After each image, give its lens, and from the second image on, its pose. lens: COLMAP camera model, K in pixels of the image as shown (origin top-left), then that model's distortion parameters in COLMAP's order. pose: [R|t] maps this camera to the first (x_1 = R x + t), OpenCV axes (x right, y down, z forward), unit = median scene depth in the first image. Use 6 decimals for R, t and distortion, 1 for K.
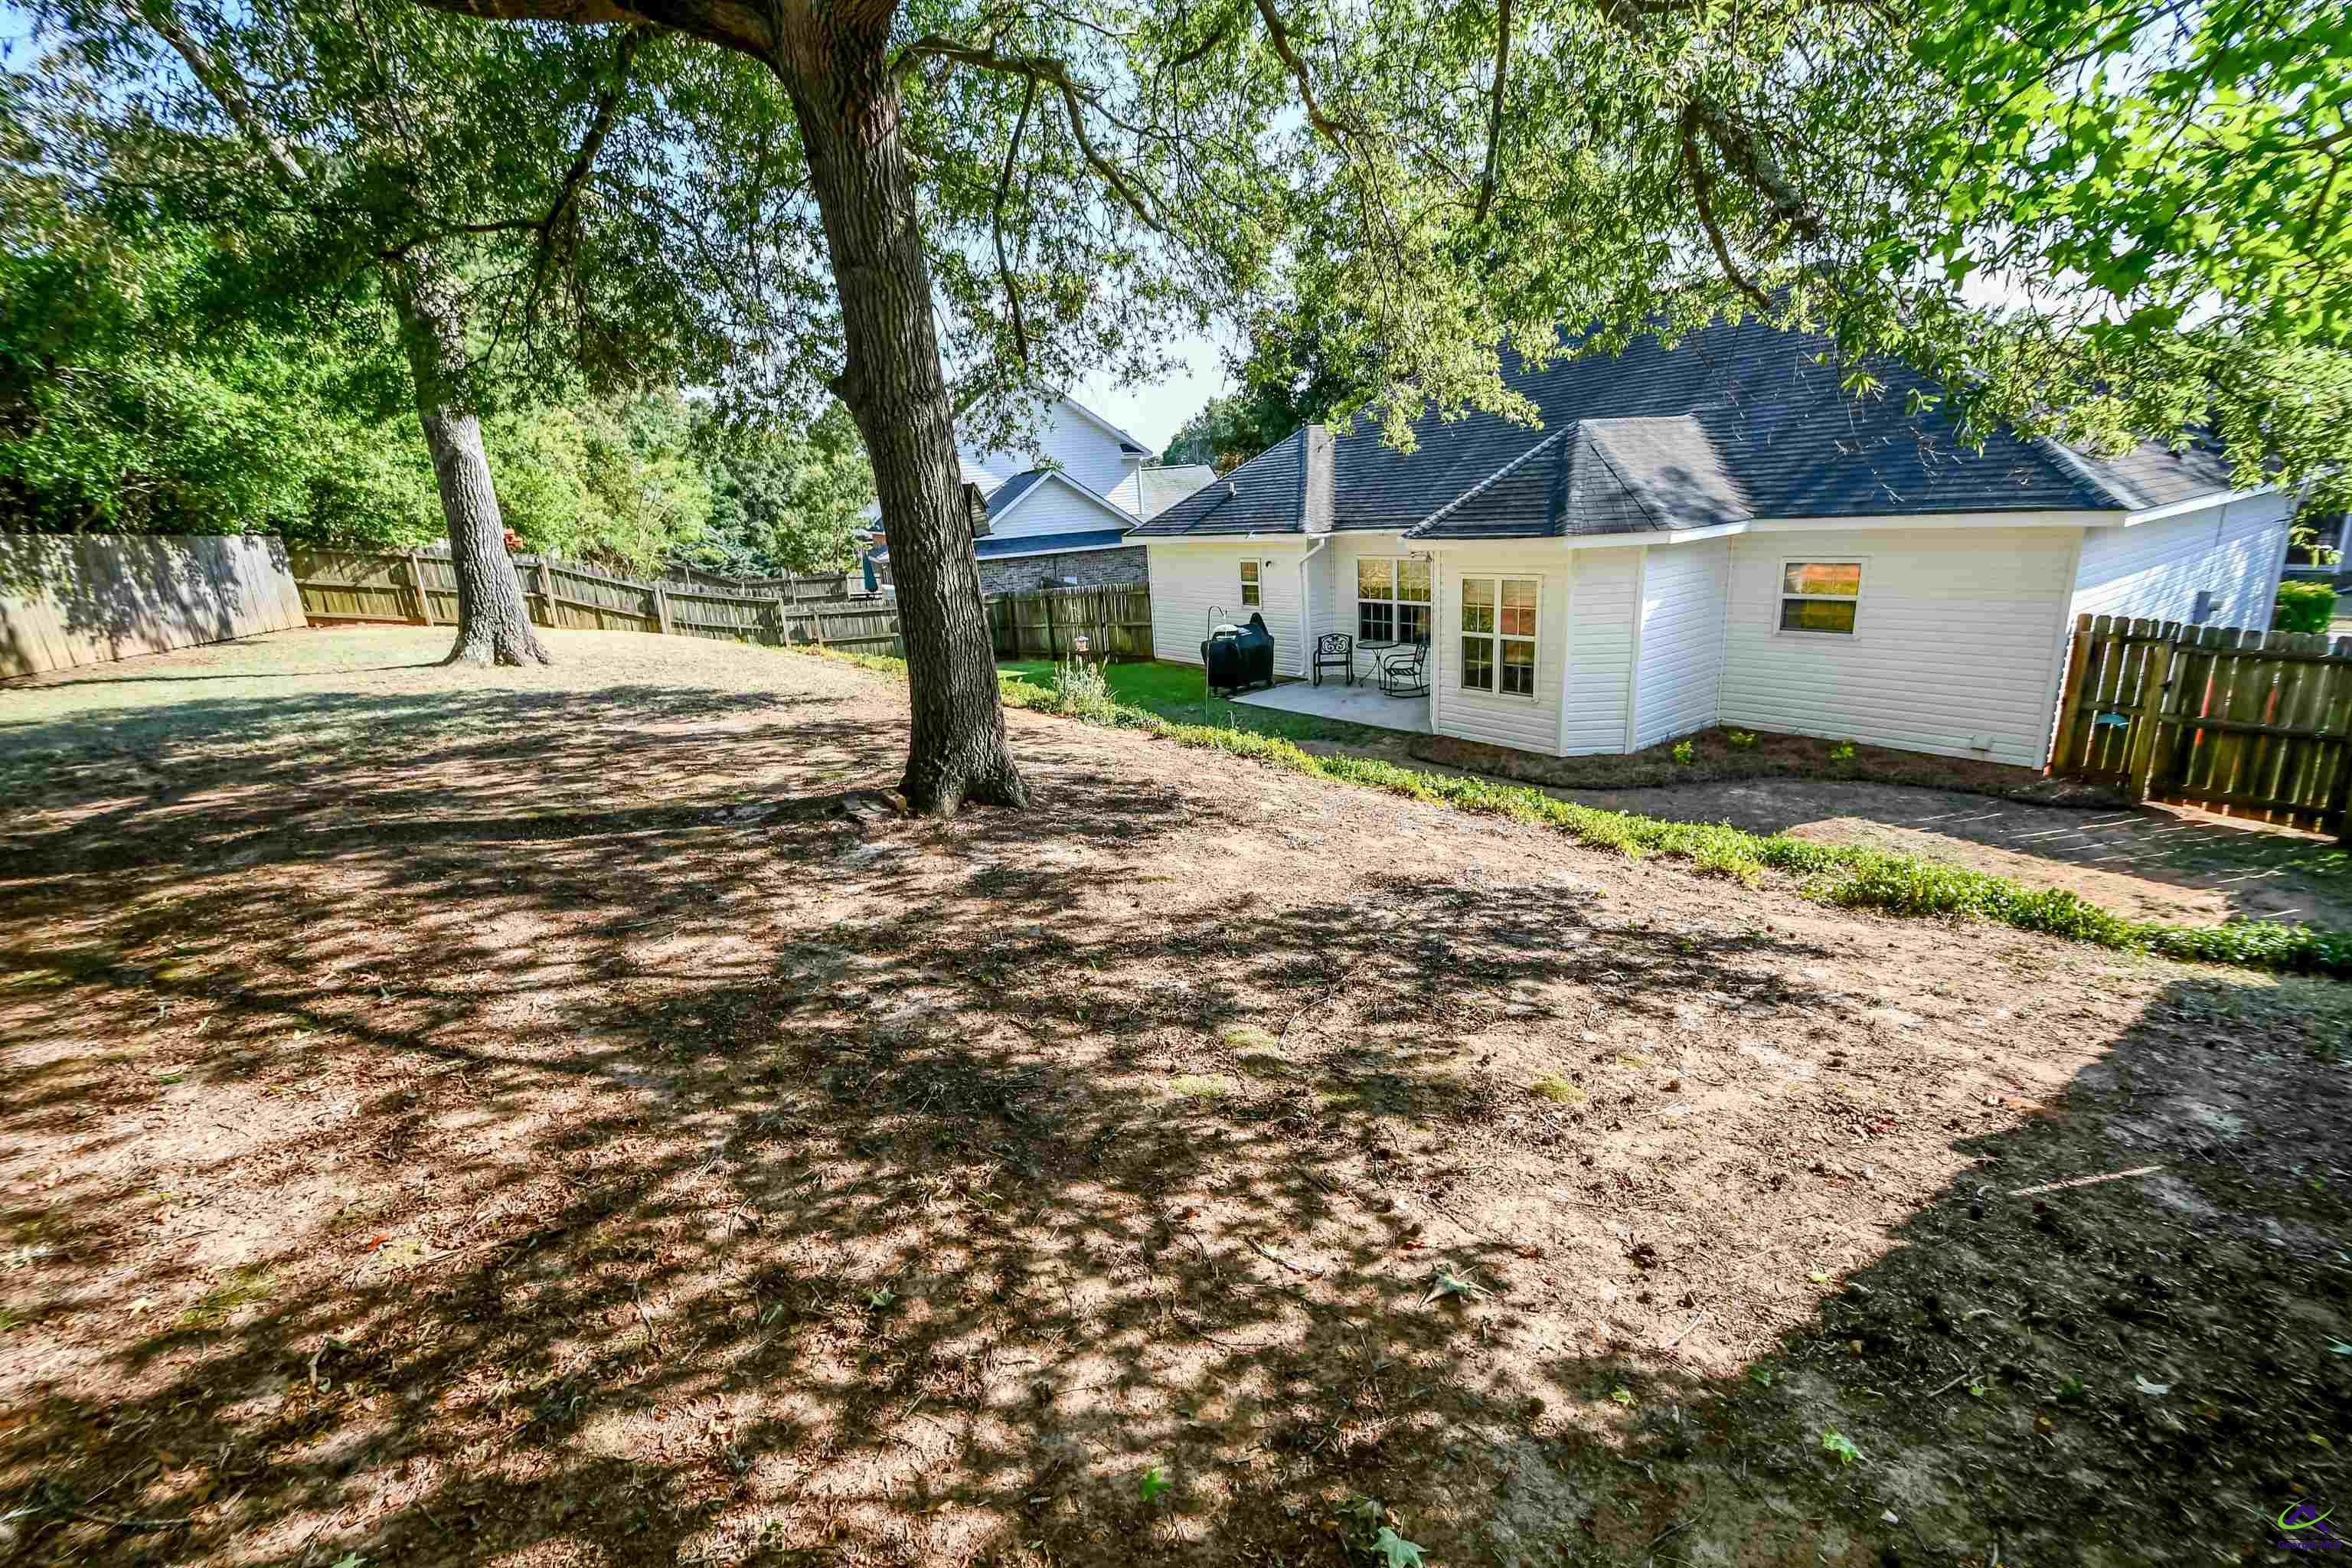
lens RADIAL K [[1028.7, 0, 1154.9], [0, 1028.7, 820.3], [0, 0, 1]] dist [0.004209, -0.006499]
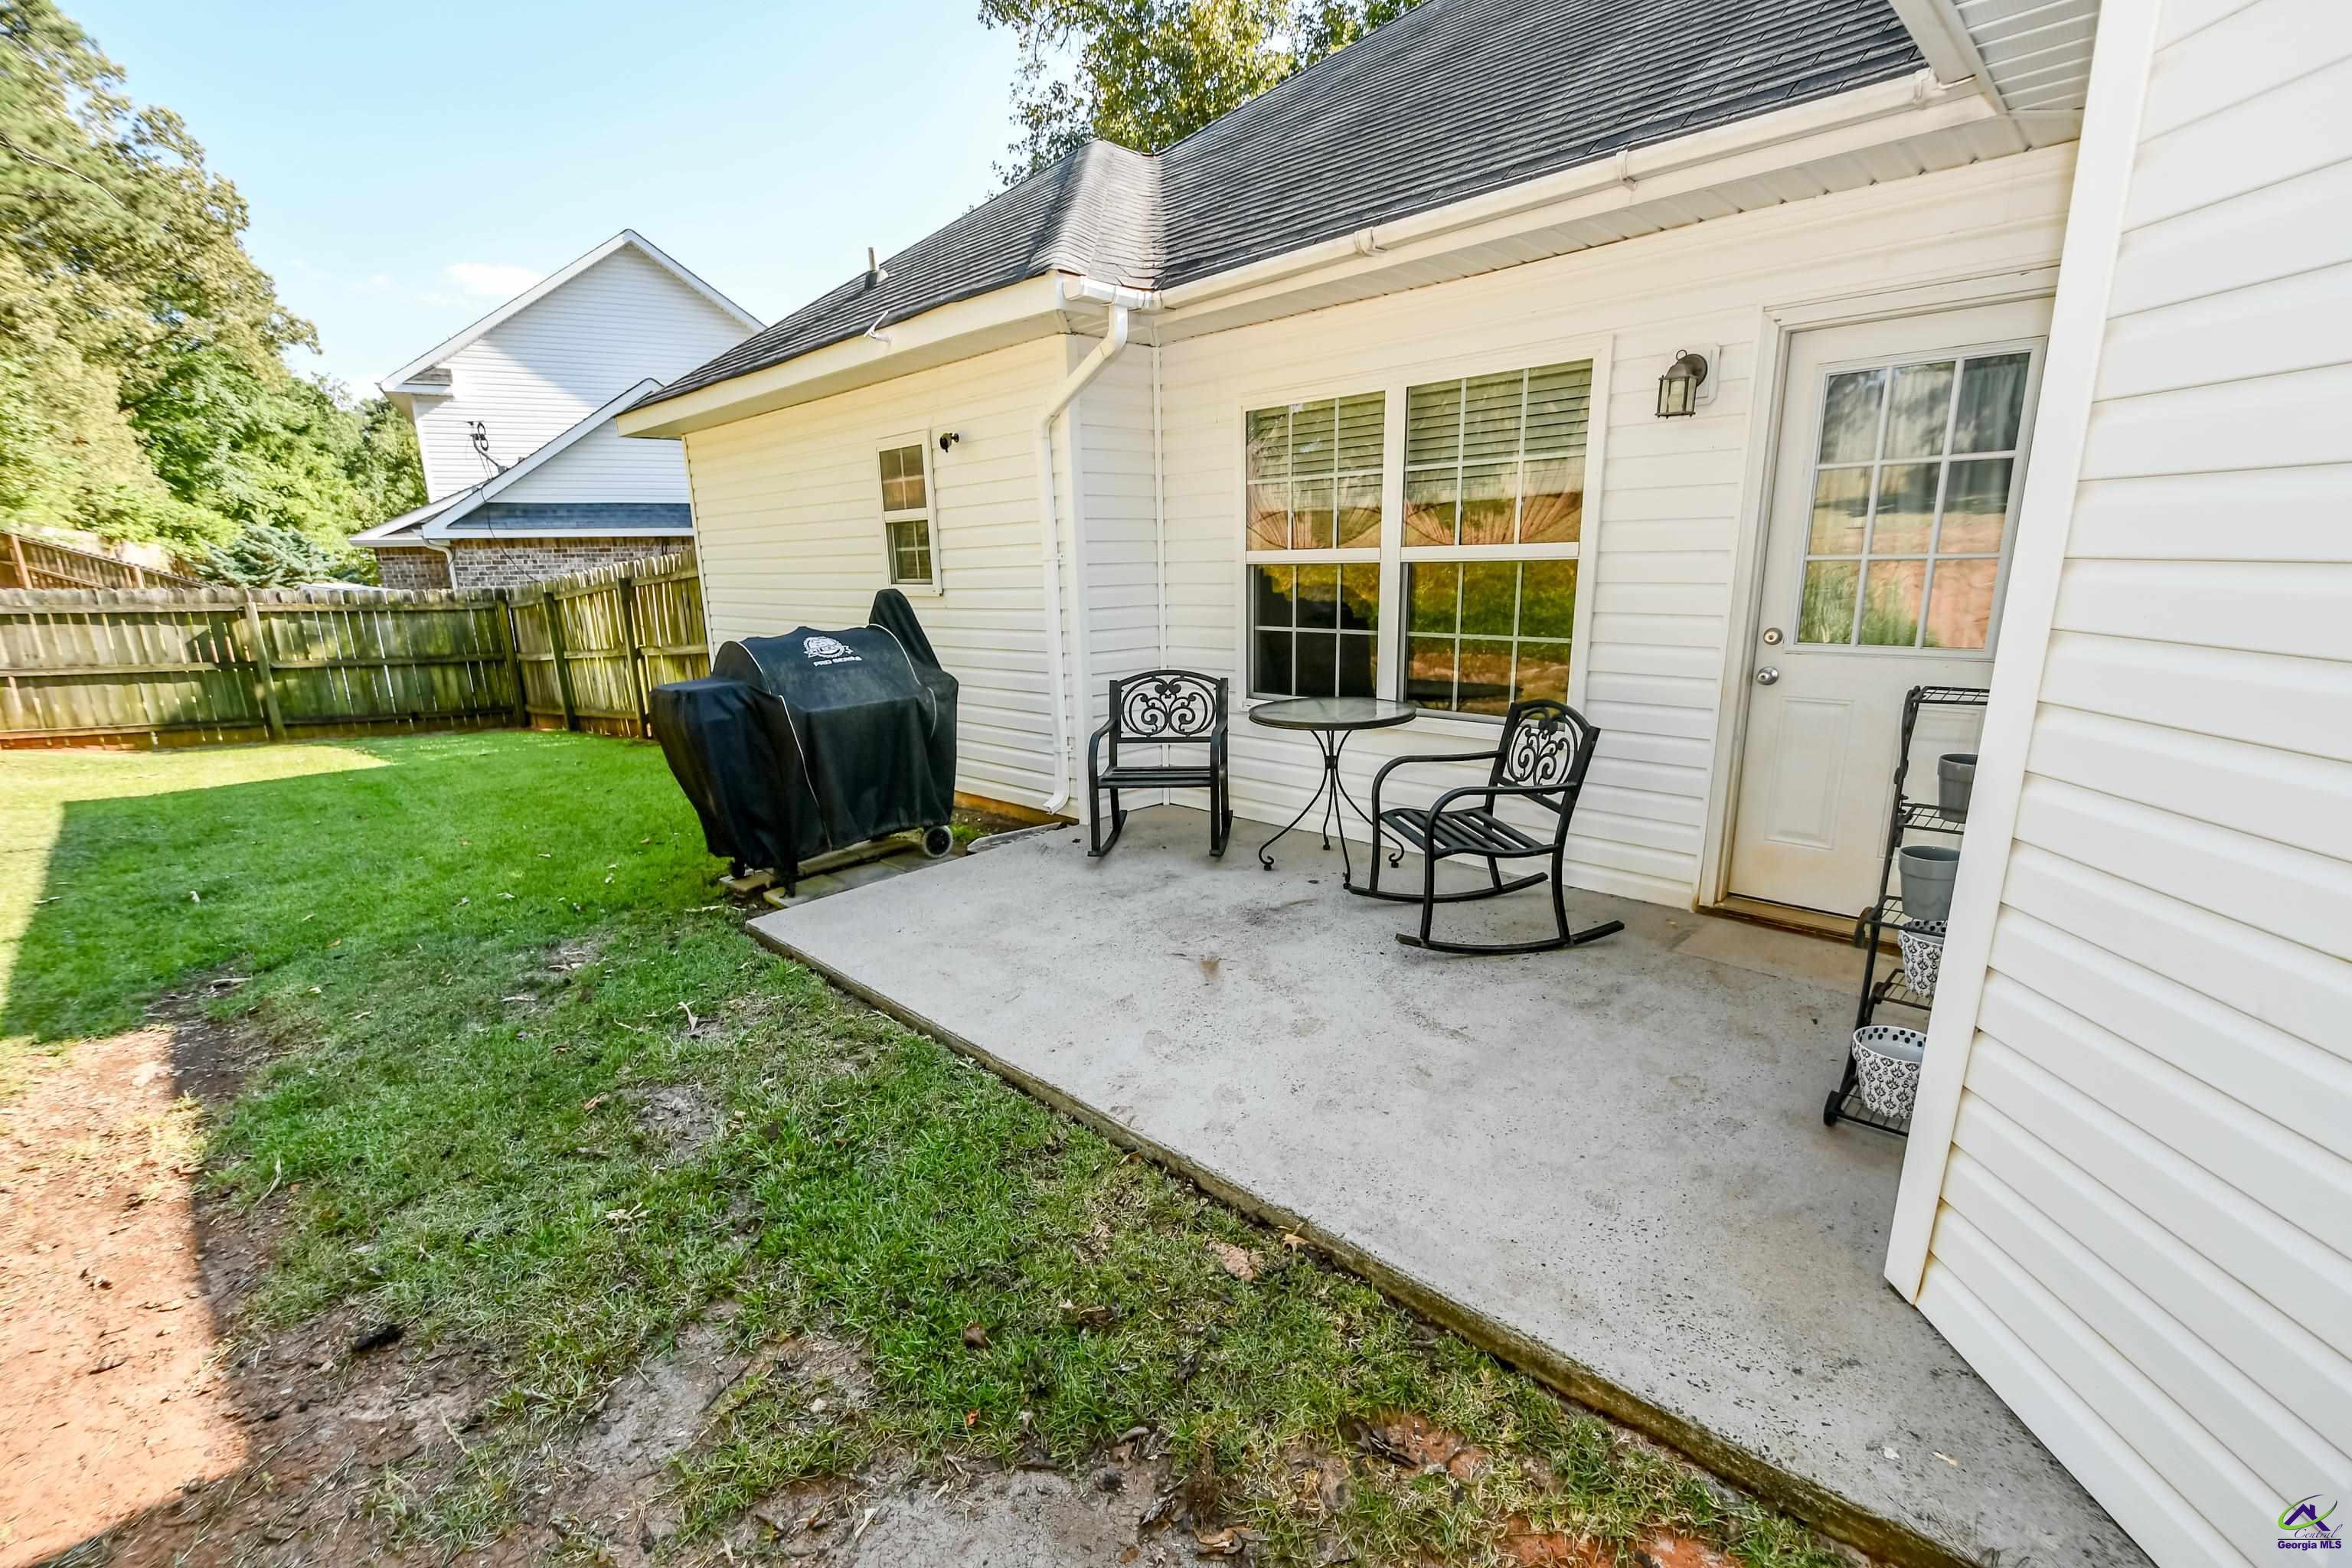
lens RADIAL K [[1028.7, 0, 1155.3], [0, 1028.7, 808.8], [0, 0, 1]] dist [0.004209, -0.006499]
pose [[0.985614, 0.005994, 0.168905, 0.176169], [0.006607, 0.997241, -0.073942, -0.174167], [-0.168882, 0.073994, 0.982855, 1.029932]]
